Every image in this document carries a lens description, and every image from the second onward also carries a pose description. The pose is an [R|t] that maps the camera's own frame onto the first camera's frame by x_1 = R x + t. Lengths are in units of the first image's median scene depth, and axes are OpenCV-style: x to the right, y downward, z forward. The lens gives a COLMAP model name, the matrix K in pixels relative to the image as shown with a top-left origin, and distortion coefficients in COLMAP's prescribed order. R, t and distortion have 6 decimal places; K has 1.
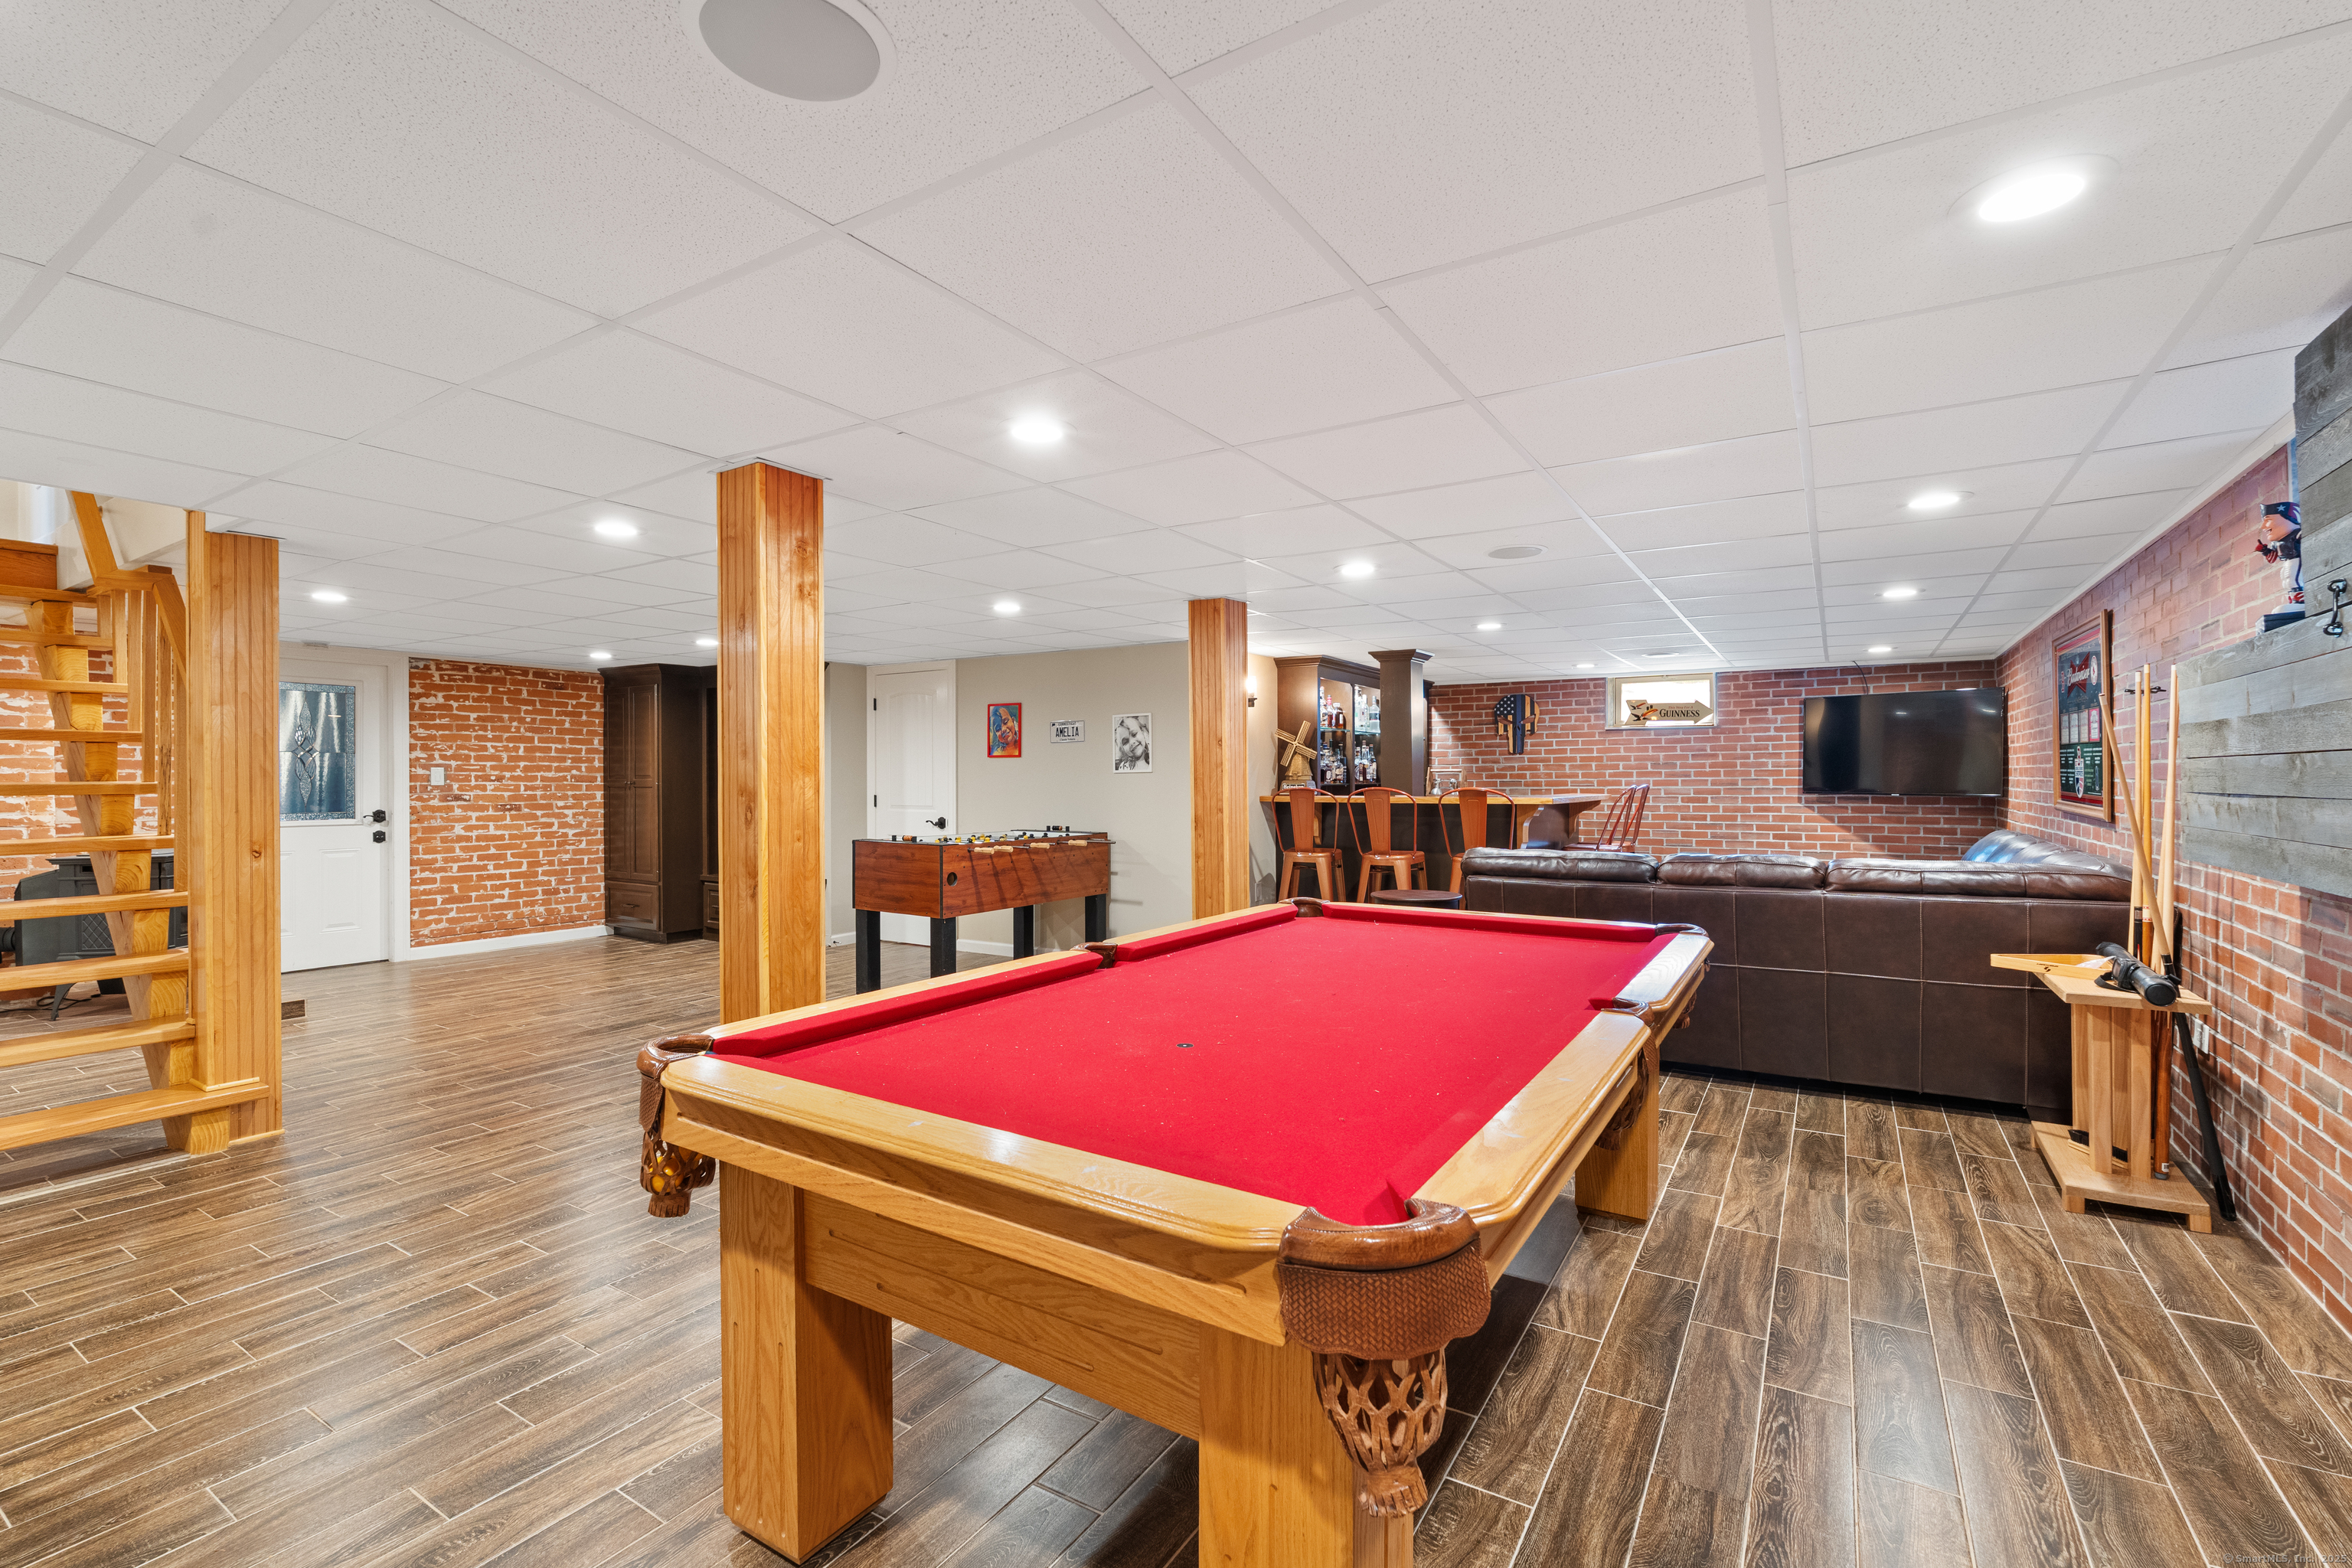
lens RADIAL K [[1045.5, 0, 1185.1], [0, 1045.5, 774.7], [0, 0, 1]] dist [-0.002020, -0.001361]
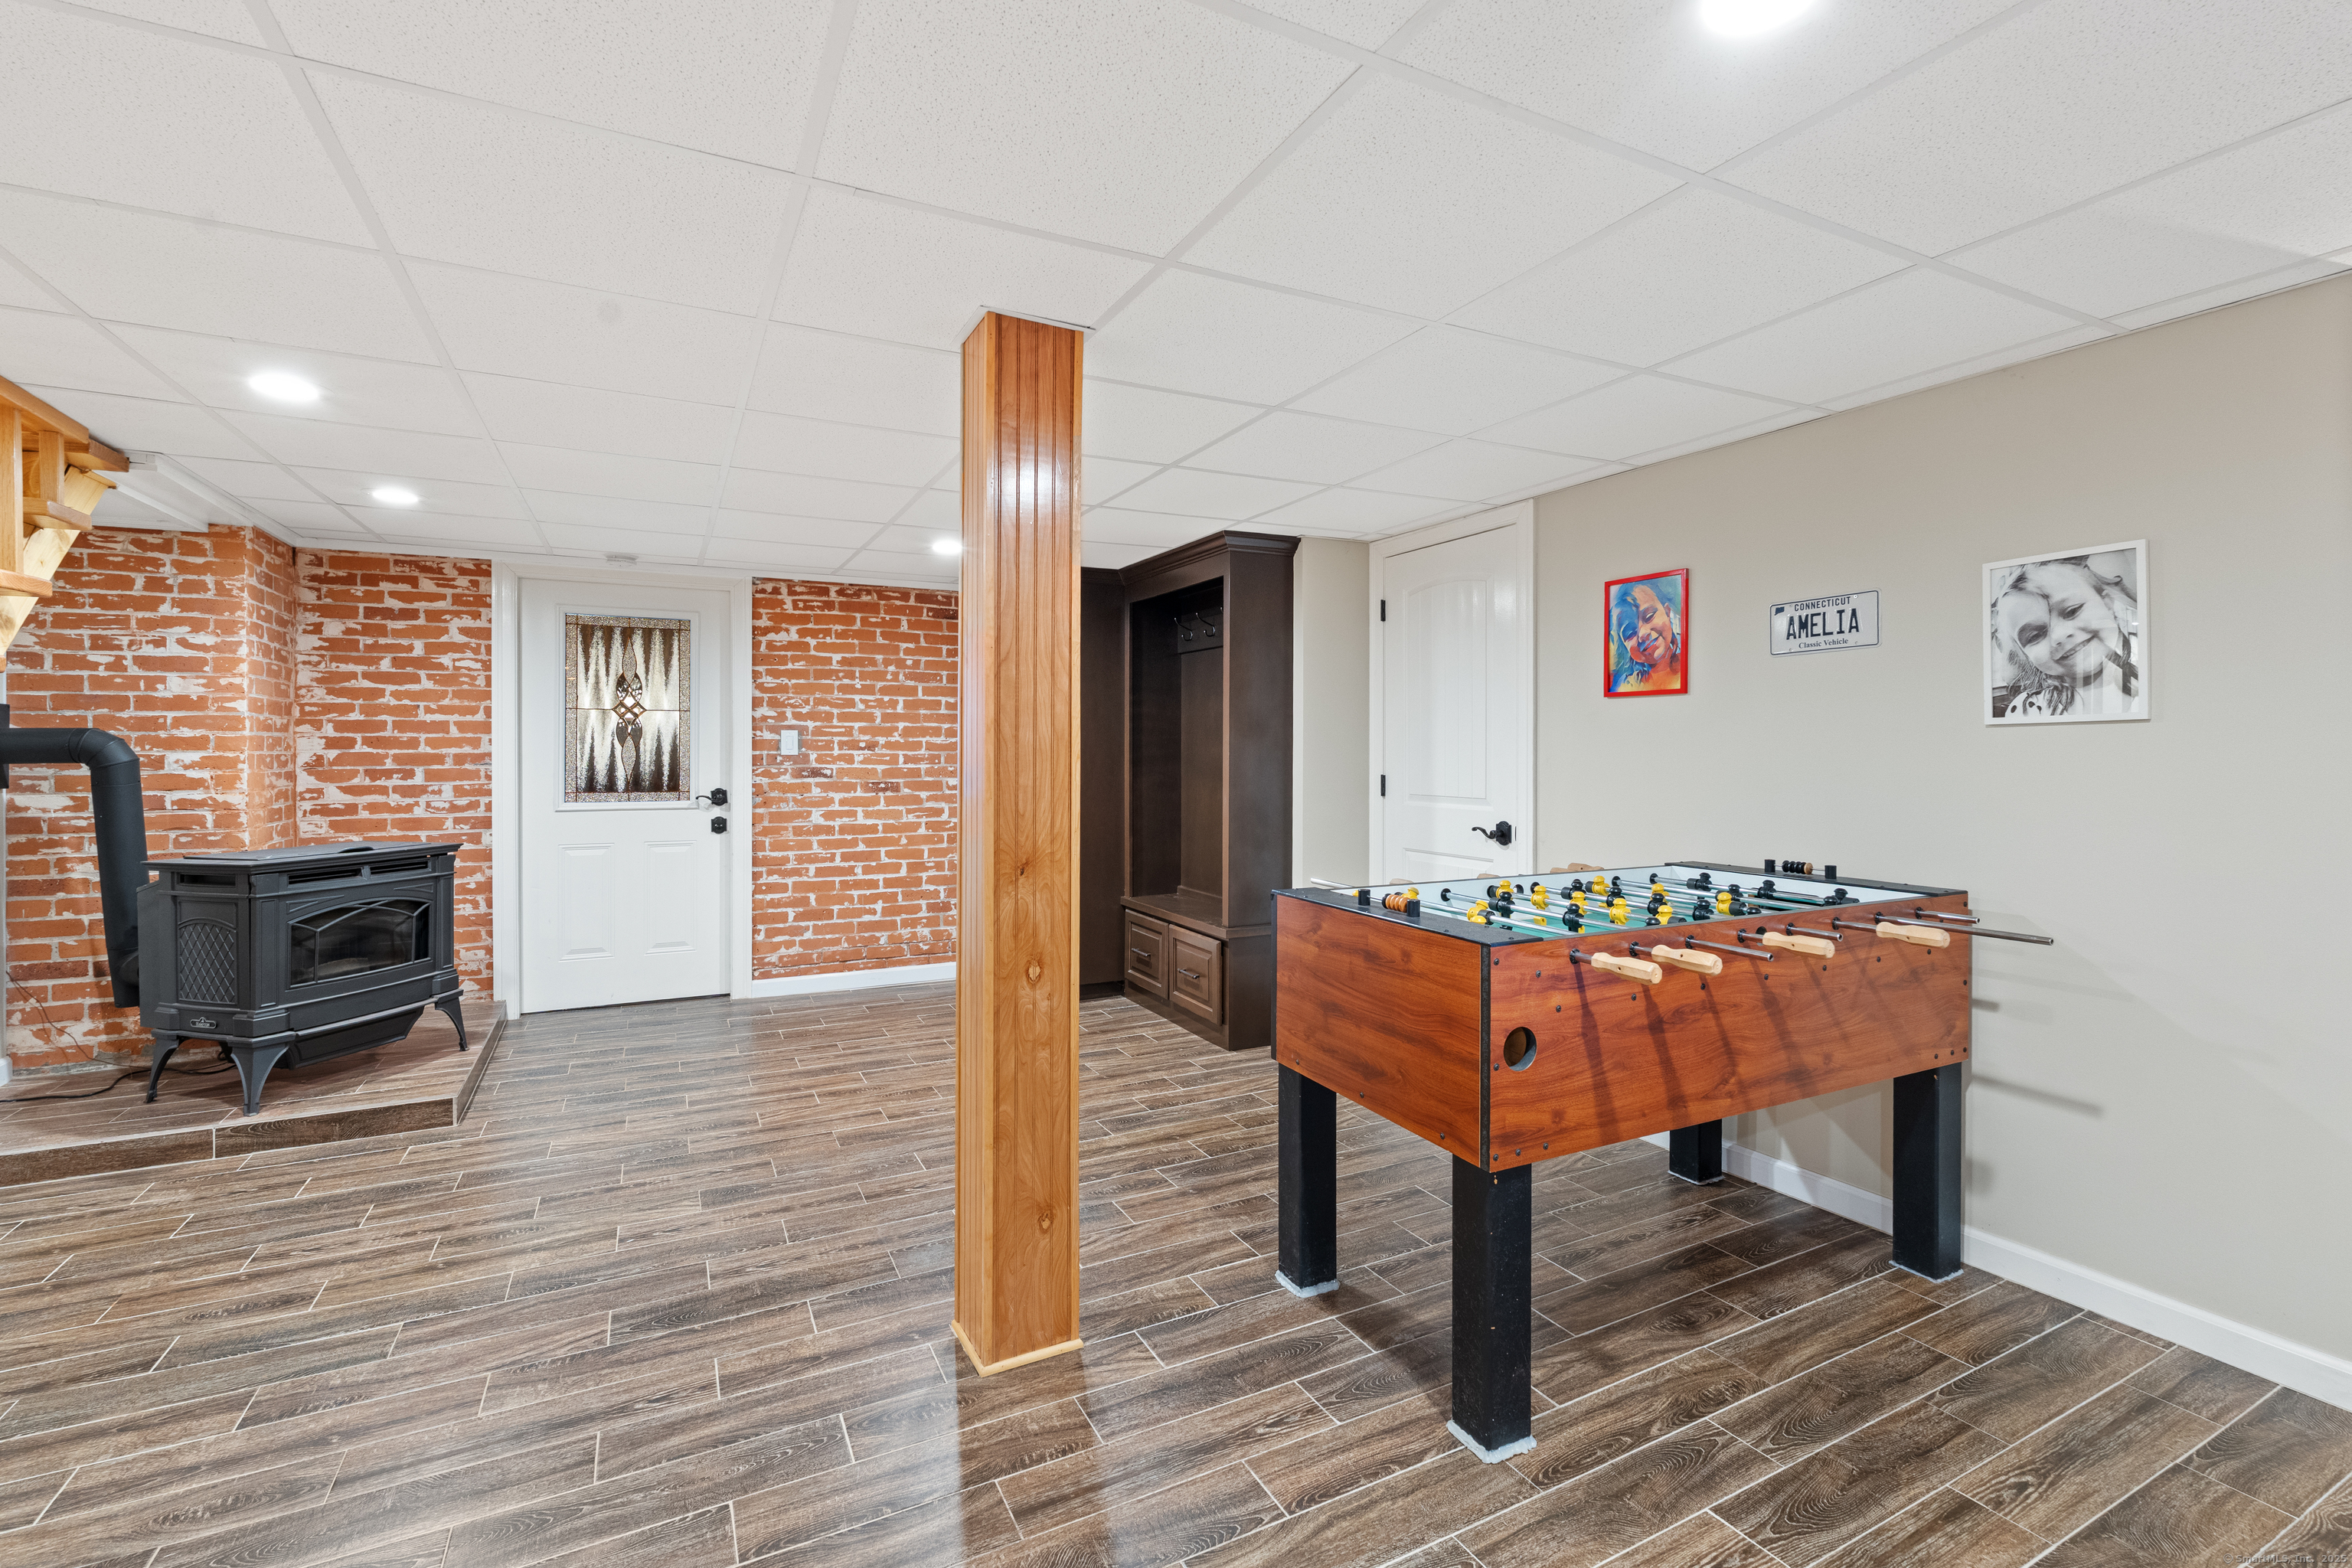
lens RADIAL K [[1045.5, 0, 1185.1], [0, 1045.5, 774.7], [0, 0, 1]] dist [-0.002020, -0.001361]
pose [[0.859708, 0.012146, -0.510641, -0.111455], [0.001519, 0.999652, 0.026333, 0.005032], [0.510783, -0.023414, 0.859391, 0.505586]]
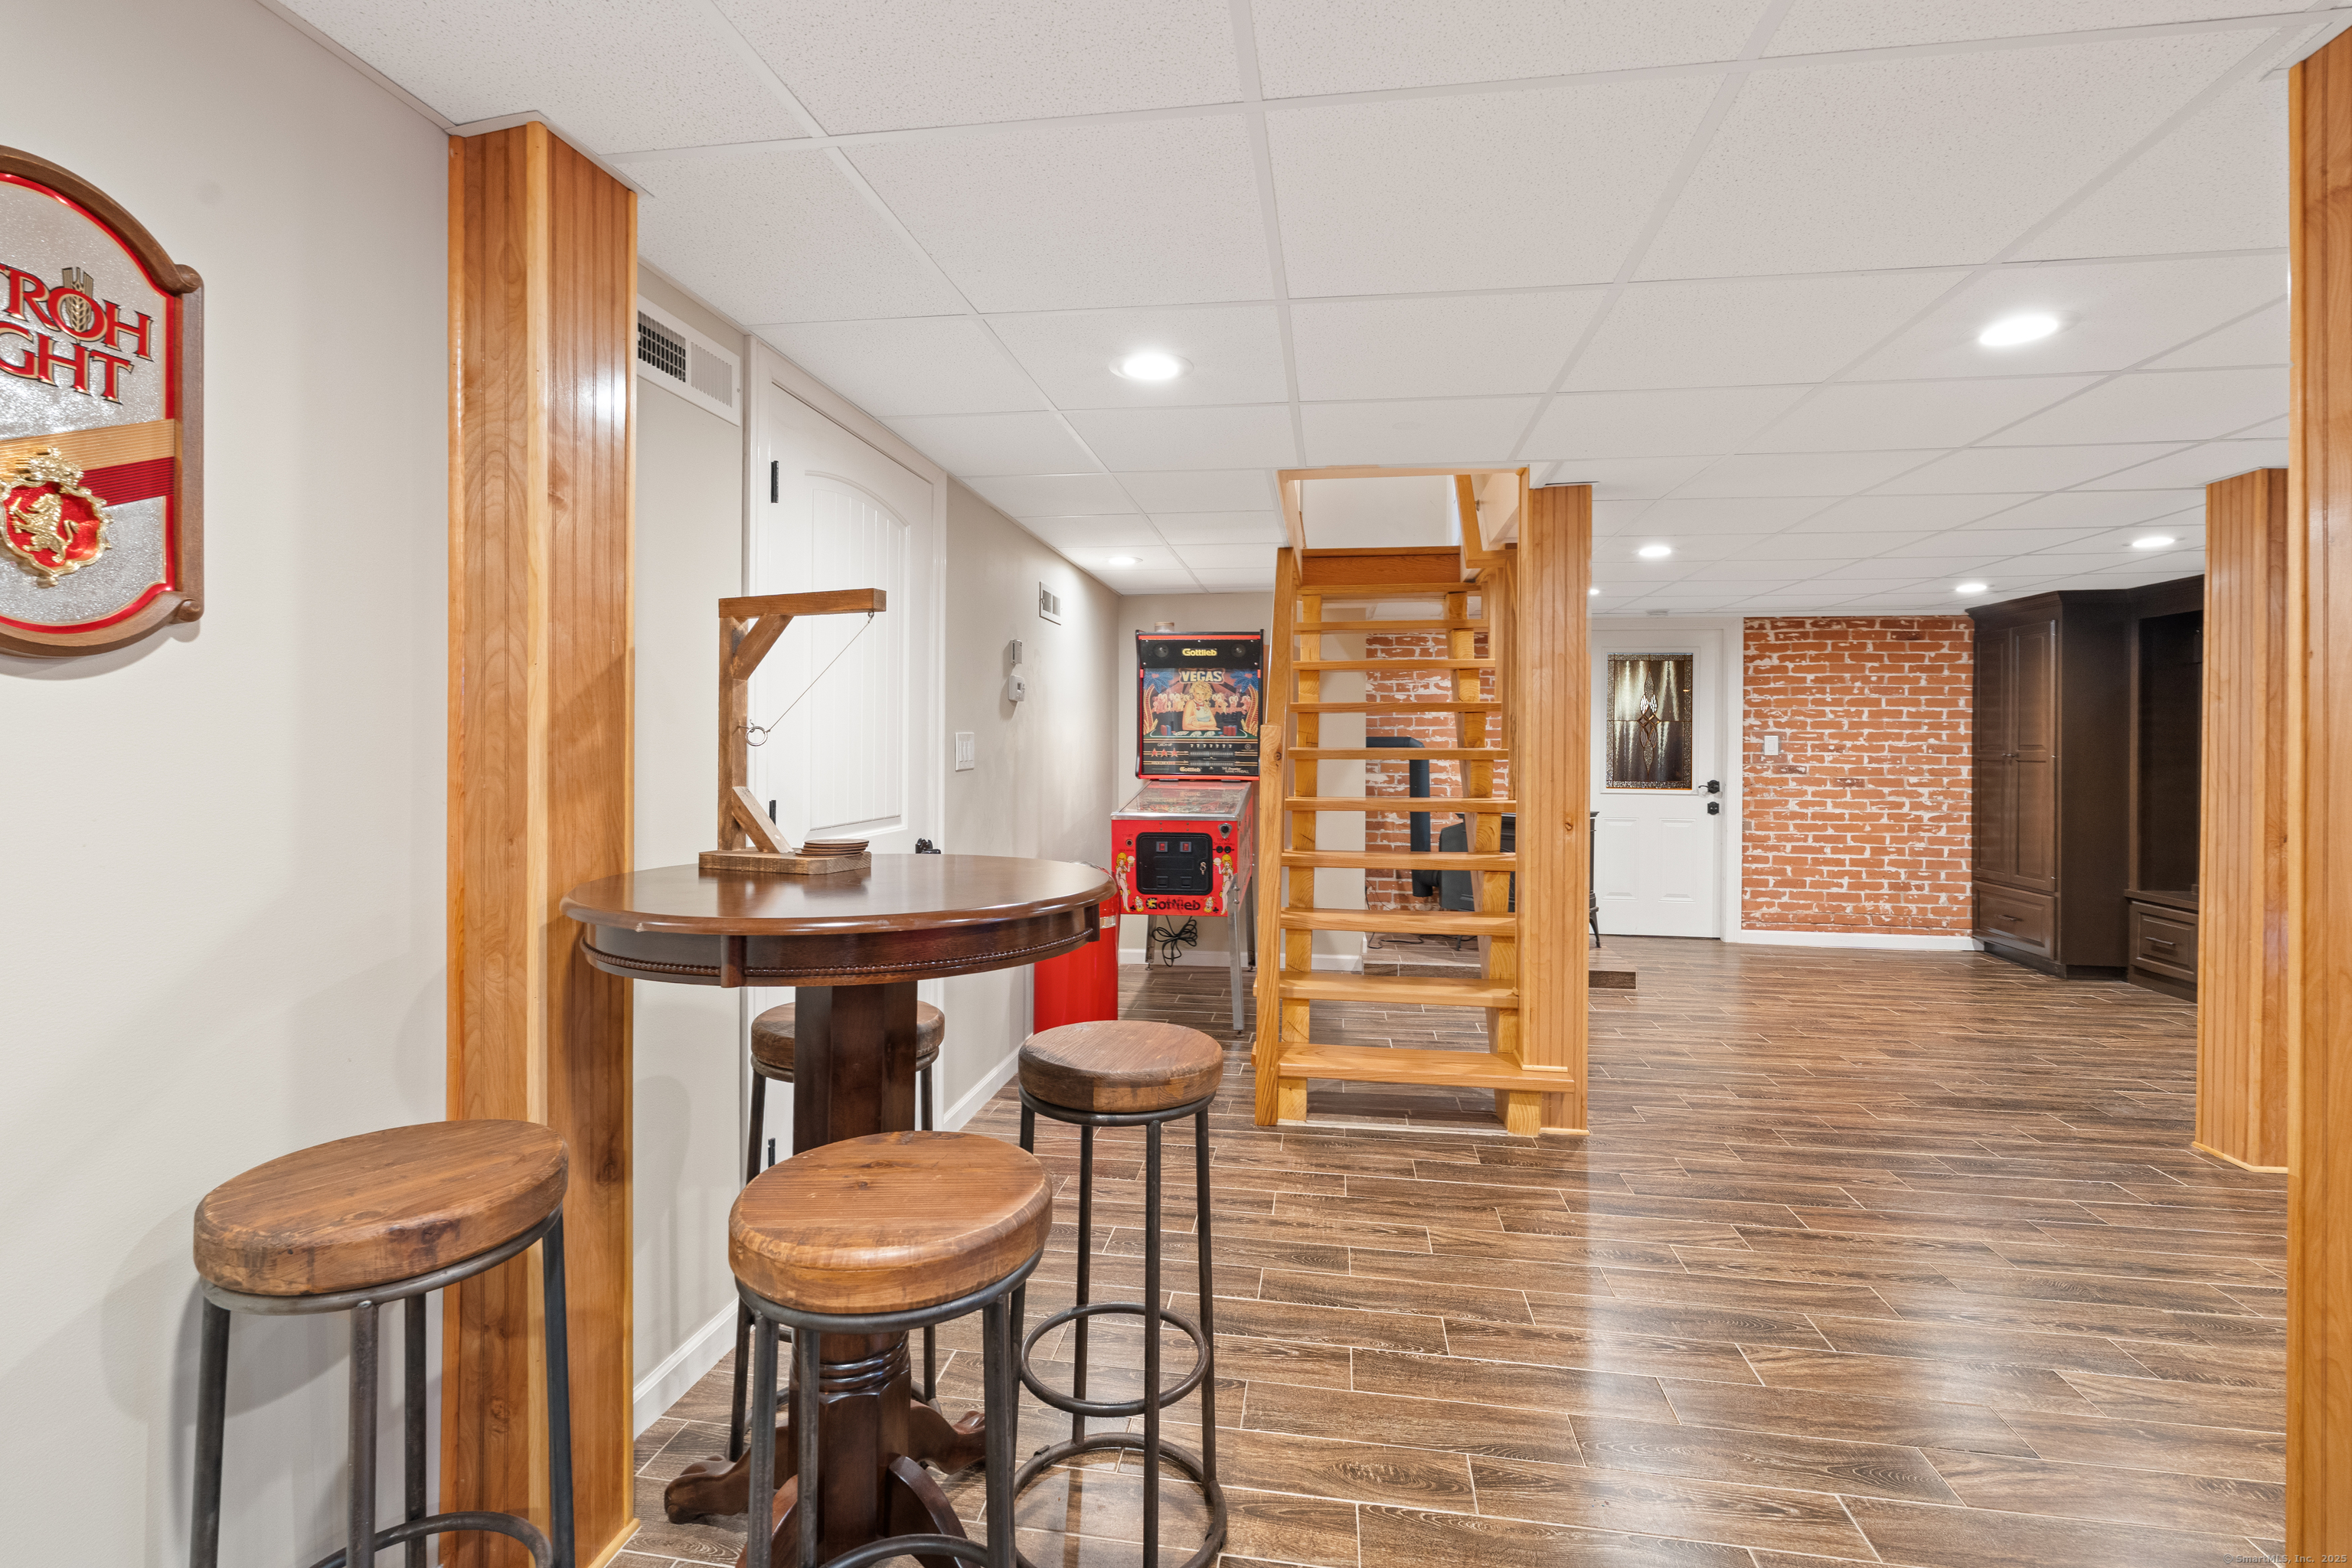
lens RADIAL K [[1042.6, 0, 1170.5], [0, 1042.6, 756.8], [0, 0, 1]] dist [-0.001940, -0.000023]
pose [[0.401272, 0.013220, -0.915864, -0.091437], [-0.003621, 0.999911, 0.012846, 0.001601], [0.915952, -0.001838, 0.401284, 0.151314]]
